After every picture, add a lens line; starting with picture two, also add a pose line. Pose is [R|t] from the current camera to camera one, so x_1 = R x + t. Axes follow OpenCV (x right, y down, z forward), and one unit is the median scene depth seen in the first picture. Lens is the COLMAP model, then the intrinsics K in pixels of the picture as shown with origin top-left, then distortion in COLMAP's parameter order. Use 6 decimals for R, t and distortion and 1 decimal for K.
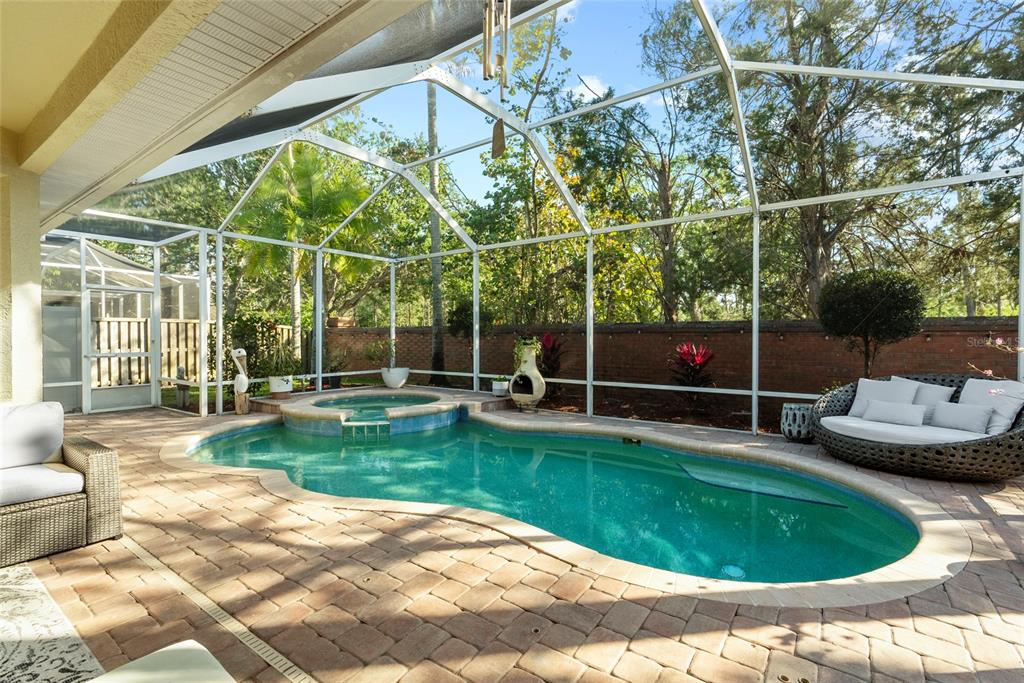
lens RADIAL K [[461.8, 0, 514.4], [0, 461.8, 340.1], [0, 0, 1]] dist [-0.003891, -0.000085]
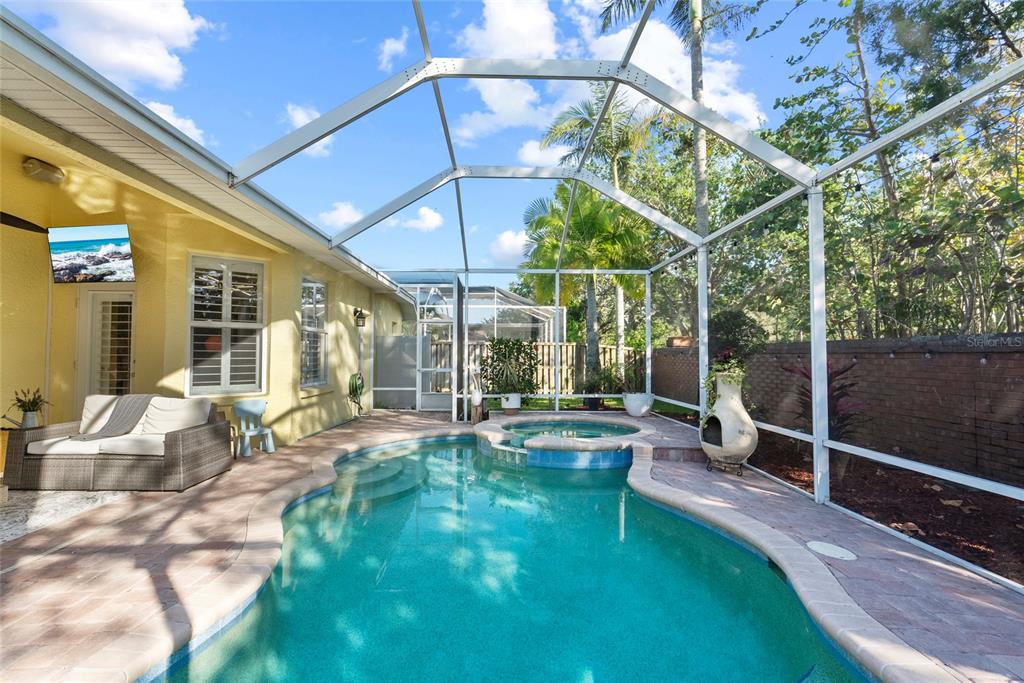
lens RADIAL K [[461.8, 0, 512.6], [0, 461.8, 346.8], [0, 0, 1]] dist [-0.003891, -0.000085]
pose [[0.606887, -0.015666, -0.794633, 0.411470], [-0.012466, 0.999495, -0.029226, -0.002018], [0.794690, 0.027643, 0.606386, 0.377687]]
